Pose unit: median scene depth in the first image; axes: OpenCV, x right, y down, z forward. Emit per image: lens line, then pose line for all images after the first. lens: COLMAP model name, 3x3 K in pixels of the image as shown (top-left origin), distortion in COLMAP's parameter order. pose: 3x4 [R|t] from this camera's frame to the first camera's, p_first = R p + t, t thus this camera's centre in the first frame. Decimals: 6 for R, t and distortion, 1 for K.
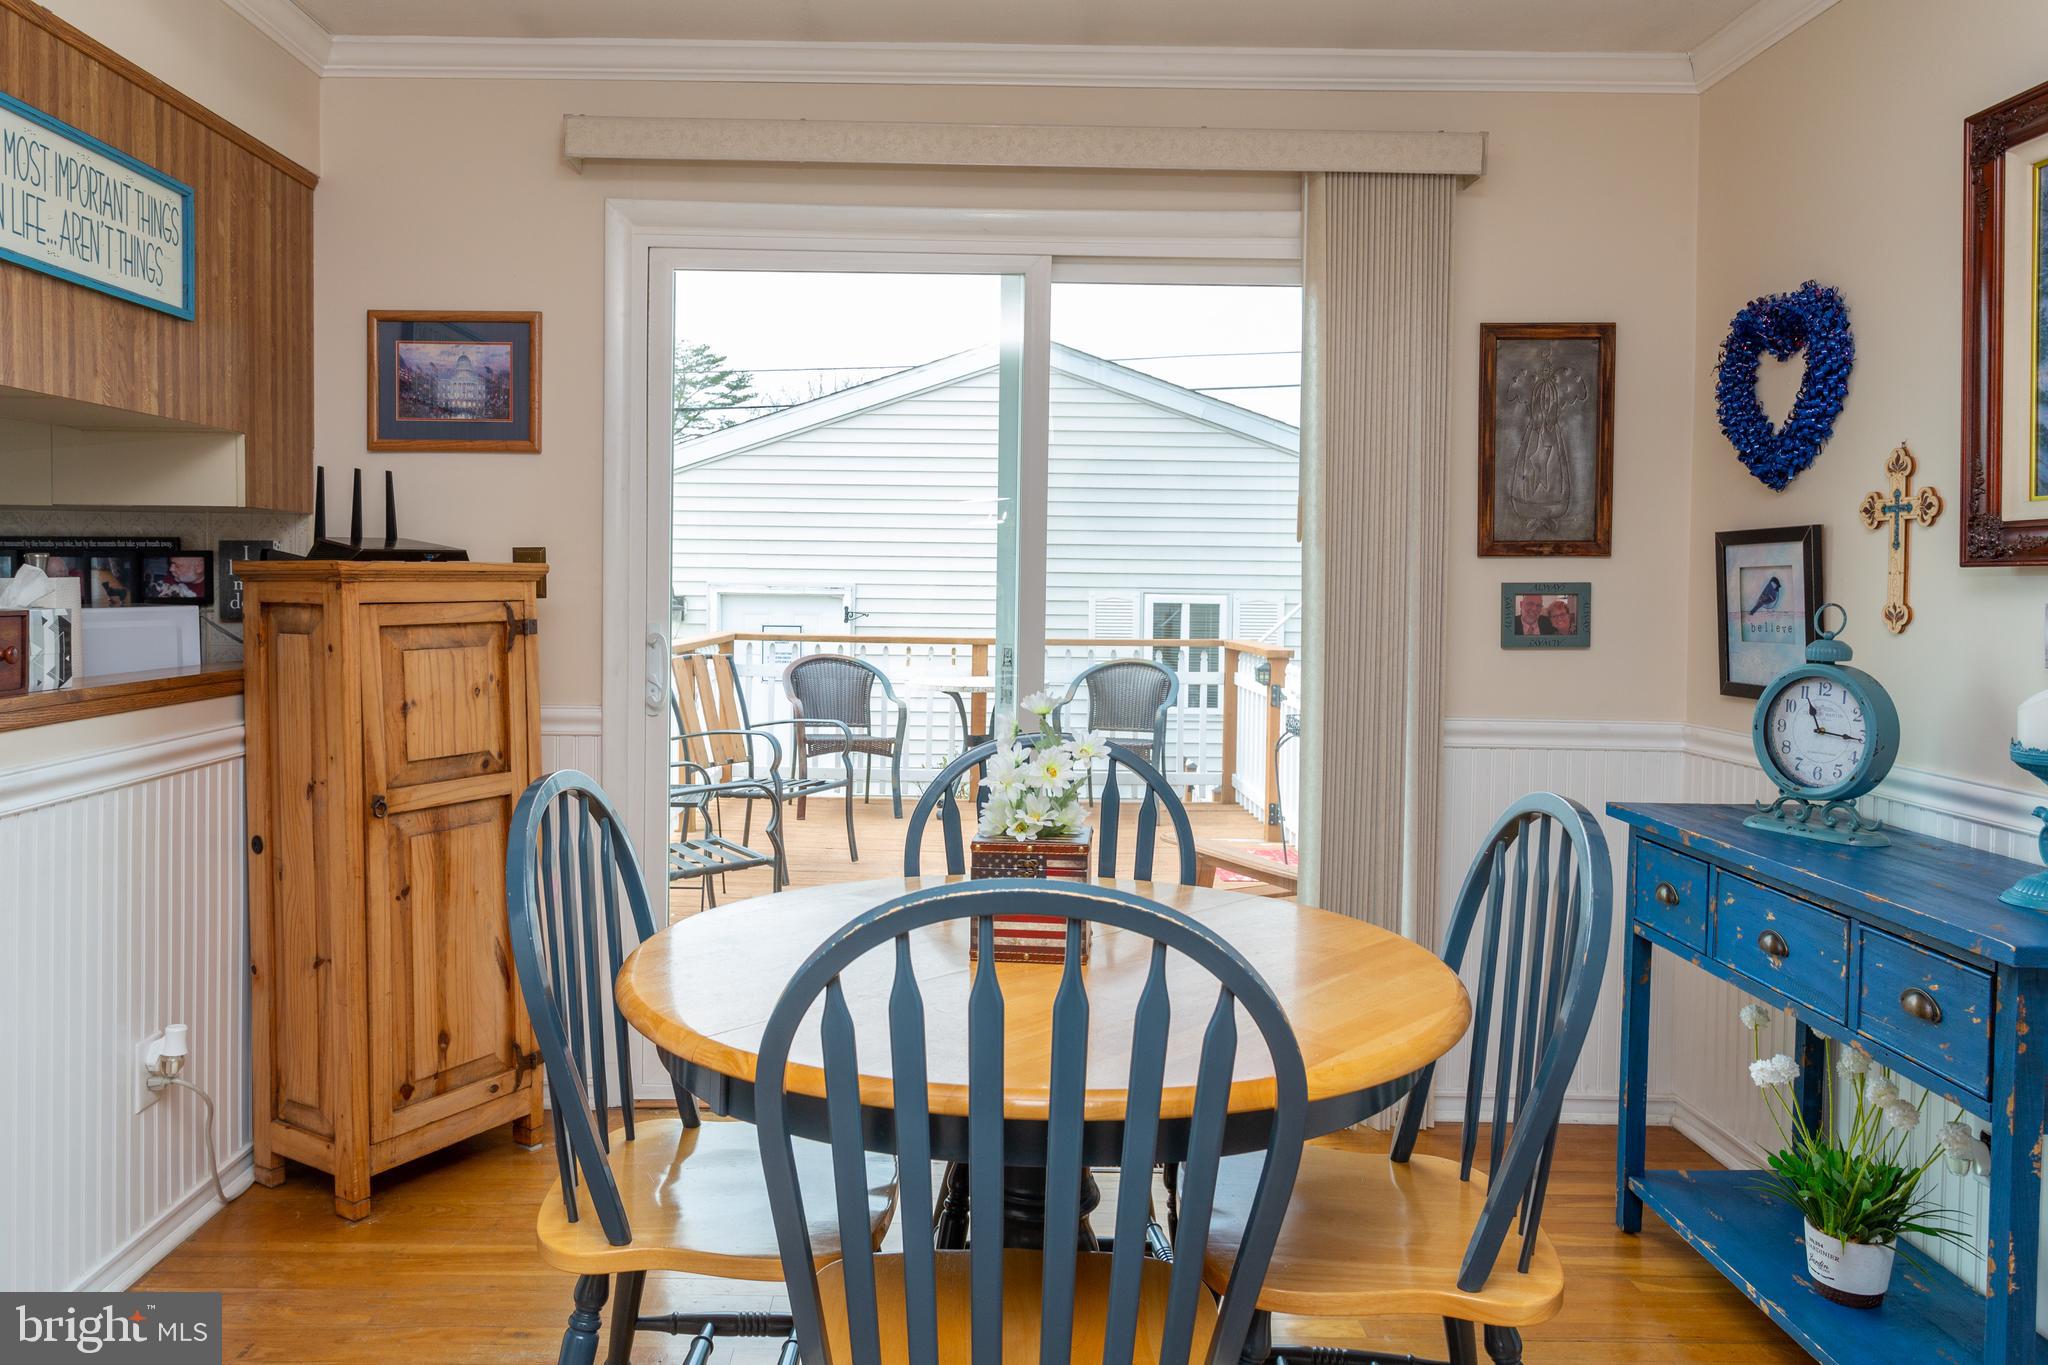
lens RADIAL K [[1441.5, 0, 947.4], [0, 1441.5, 641.8], [0, 0, 1]] dist [-0.015077, 0.003162]
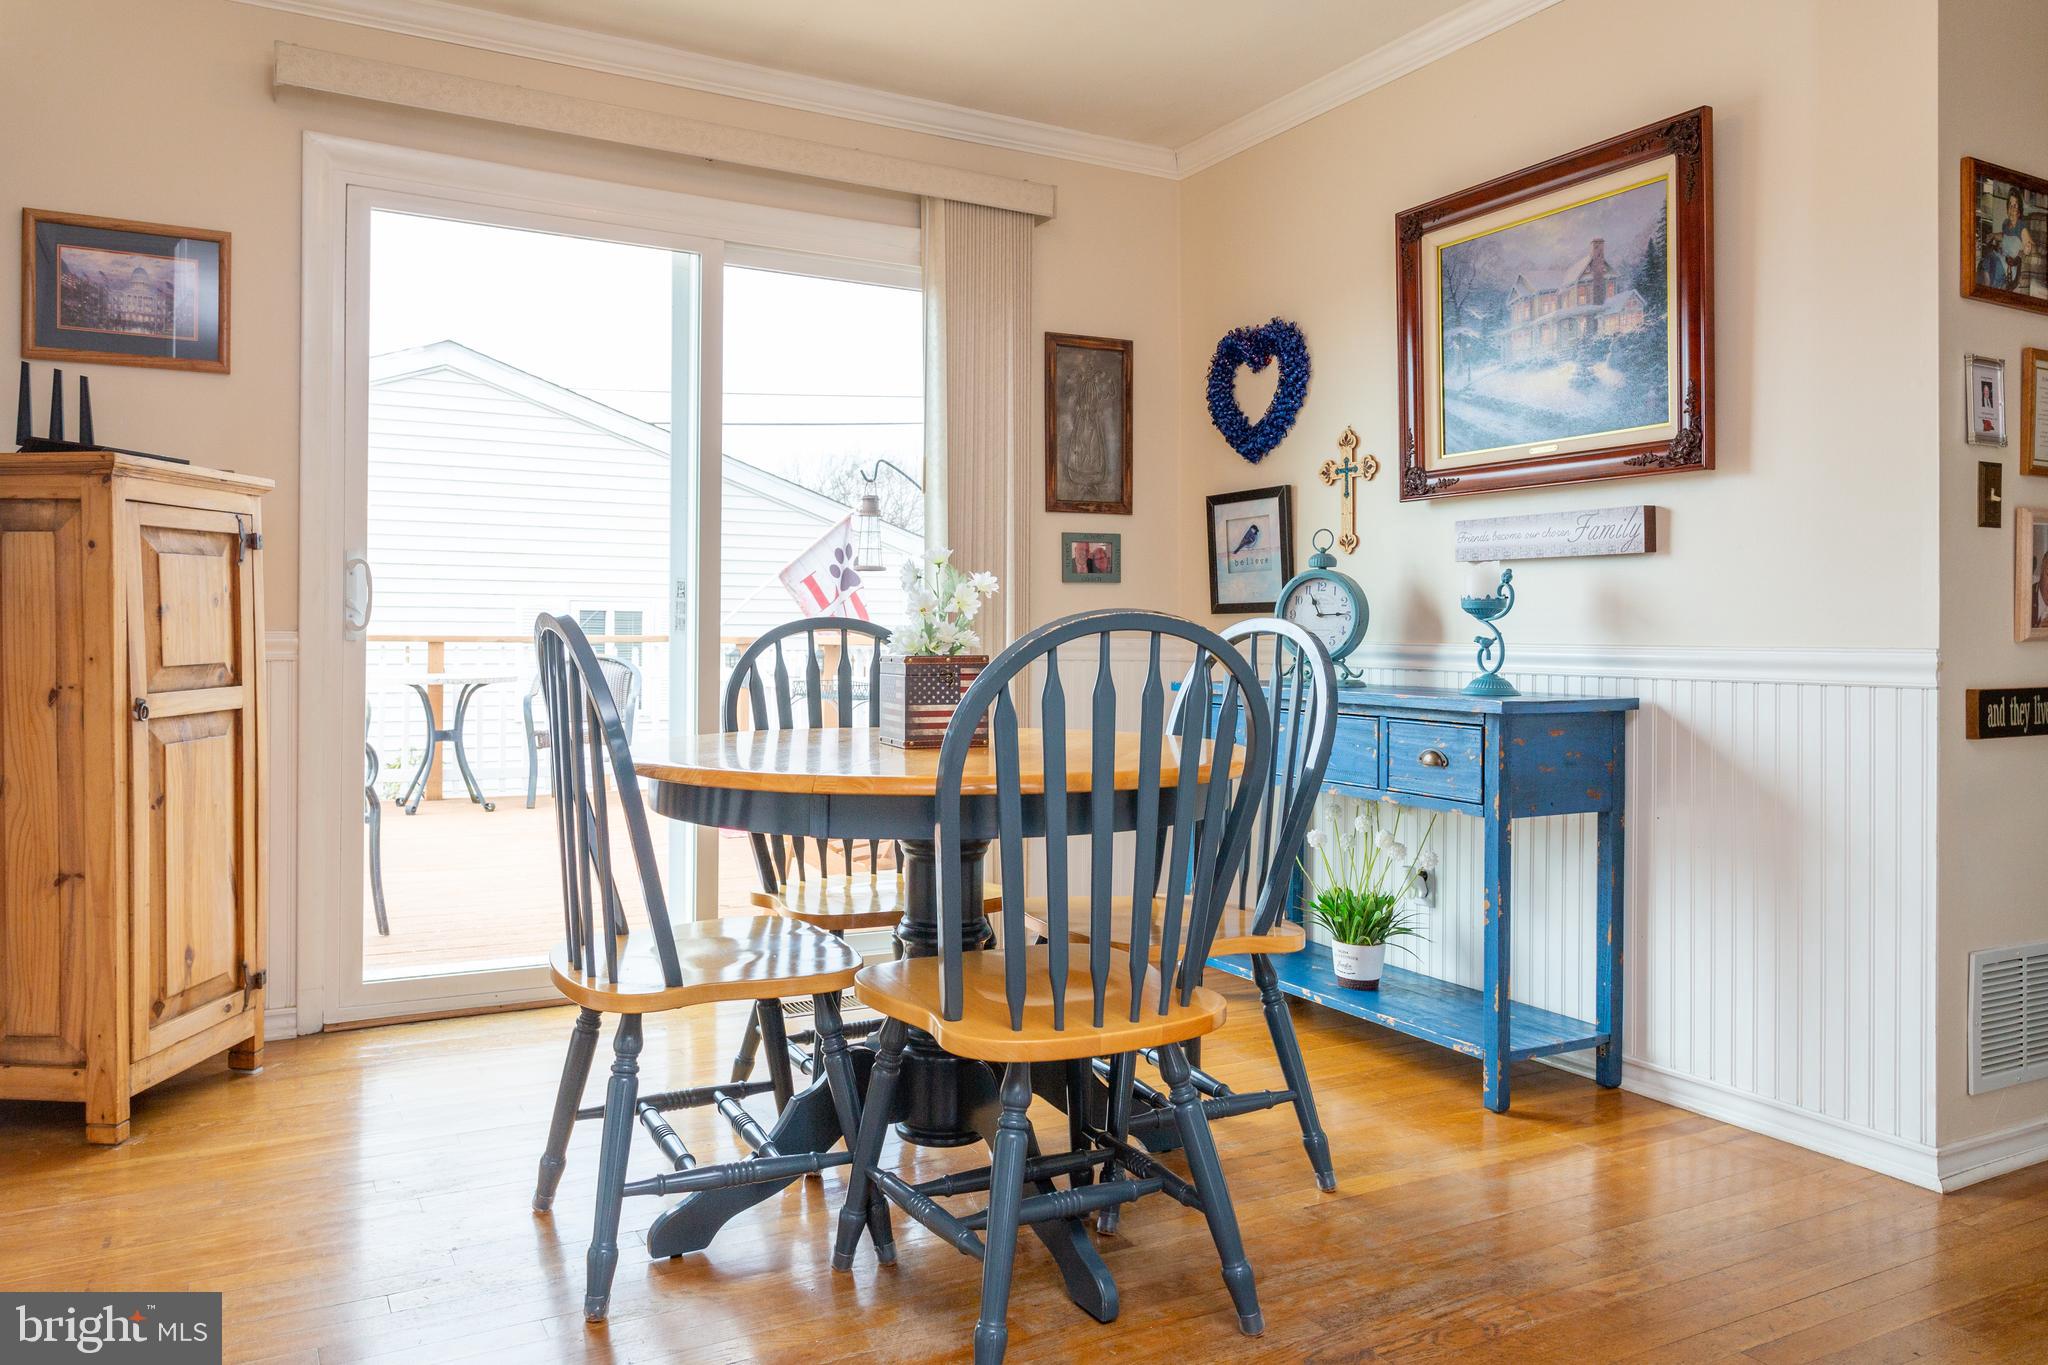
lens RADIAL K [[1441.5, 0, 959.1], [0, 1441.5, 639.8], [0, 0, 1]] dist [-0.015077, 0.003162]
pose [[0.882883, -0.005868, 0.469556, -0.335114], [0.021569, 0.999373, -0.028067, 0.098346], [-0.469097, 0.034908, 0.882456, -0.107316]]
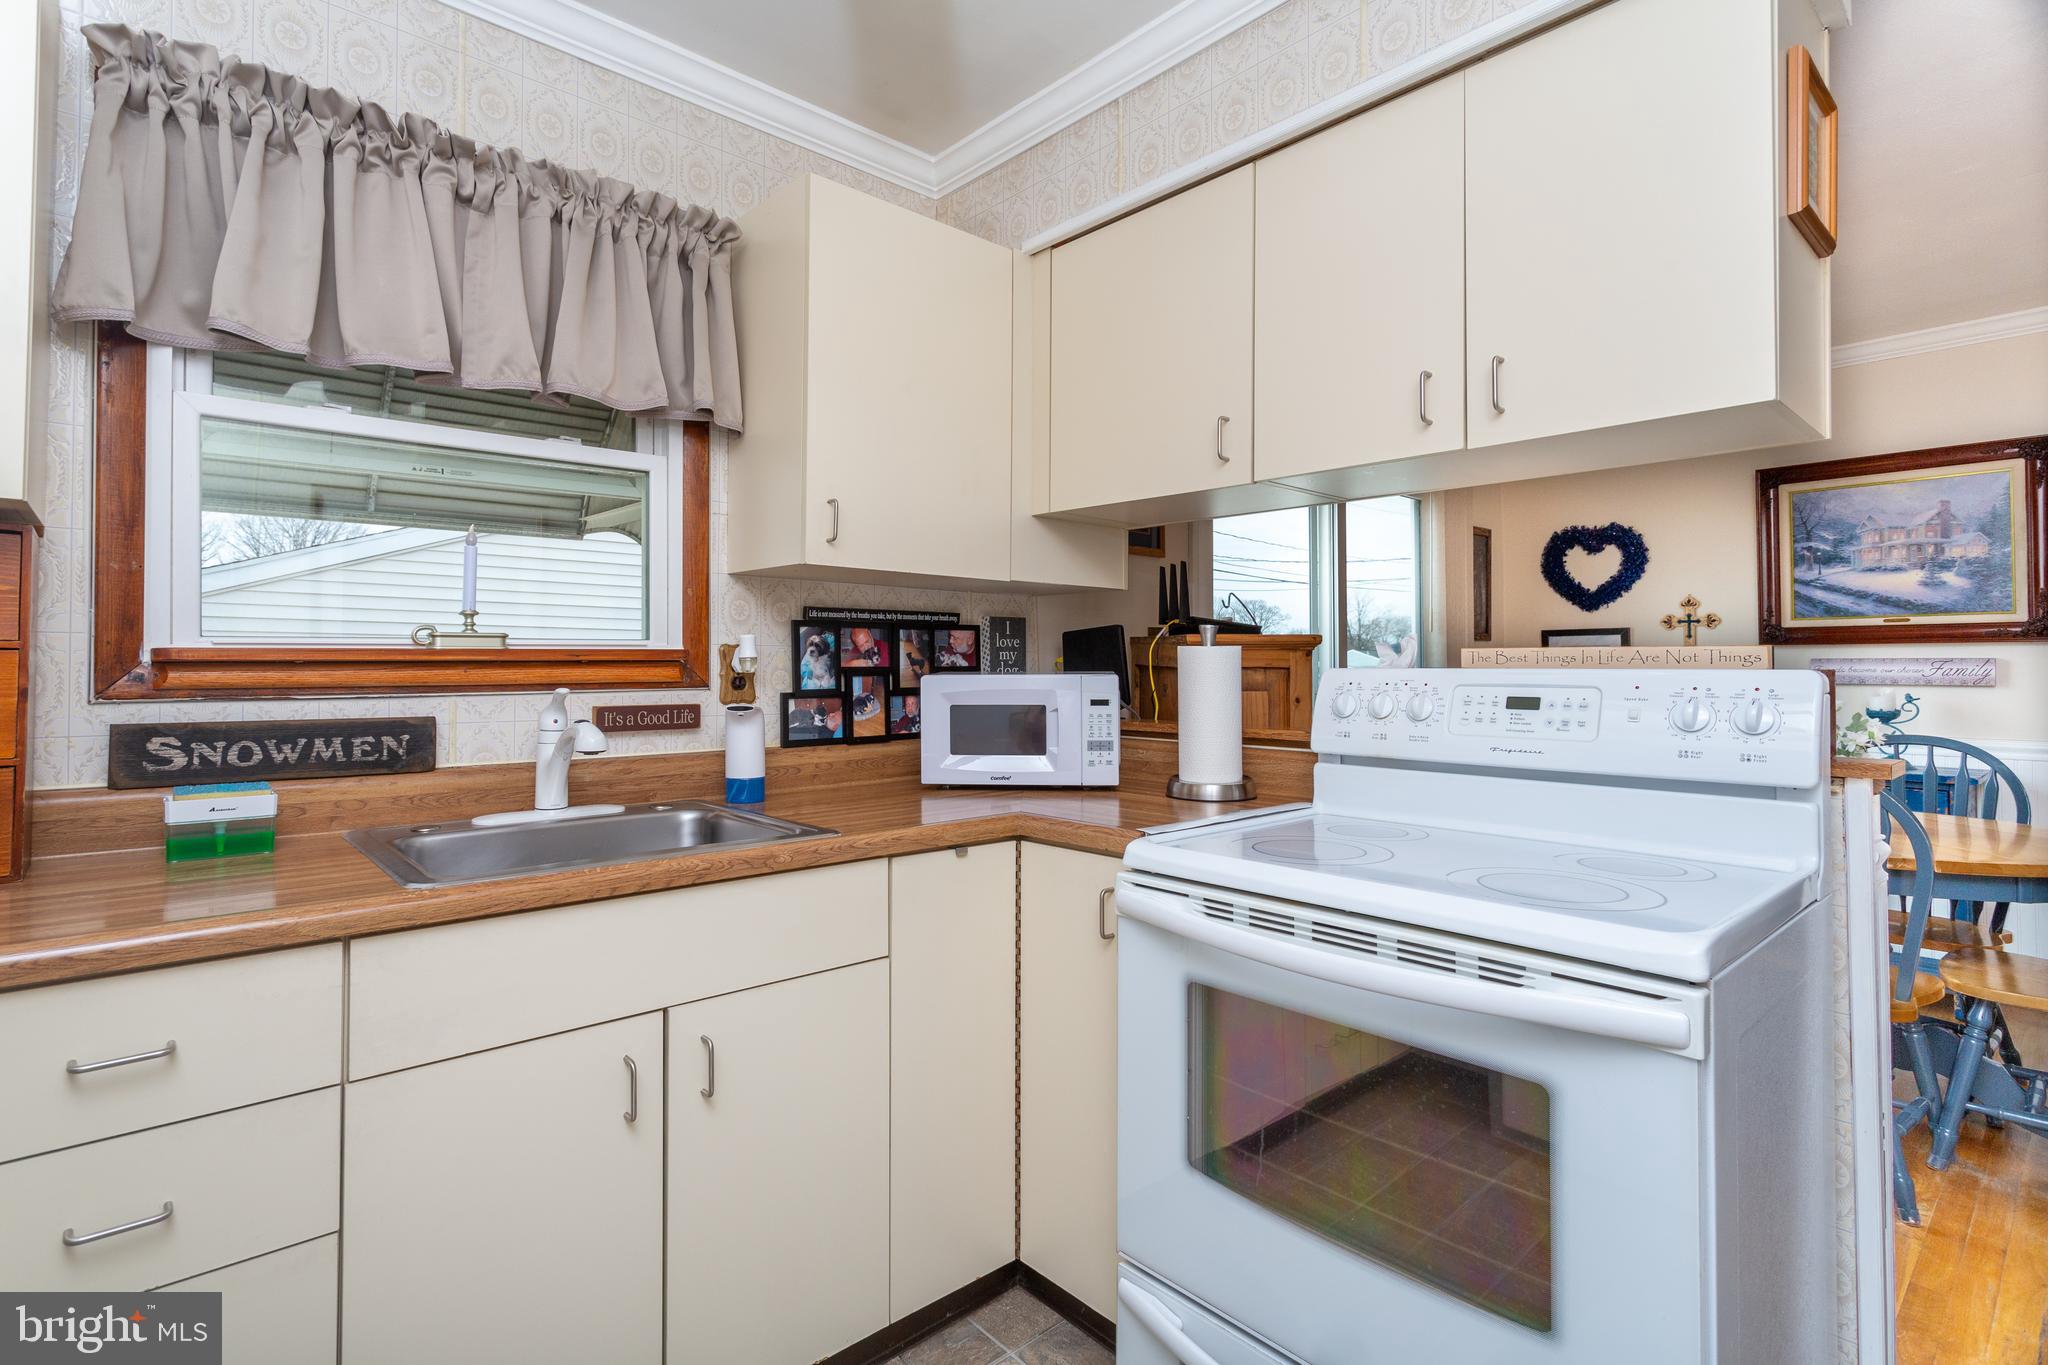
lens RADIAL K [[1004.0, 0, 972.5], [0, 1004.0, 660.6], [0, 0, 1]] dist [0.014662, 0.001713]
pose [[0.738659, -0.005004, 0.674061, -1.170842], [0.032416, 0.999079, -0.028106, -0.014808], [-0.673299, 0.042611, 0.738141, 0.465364]]
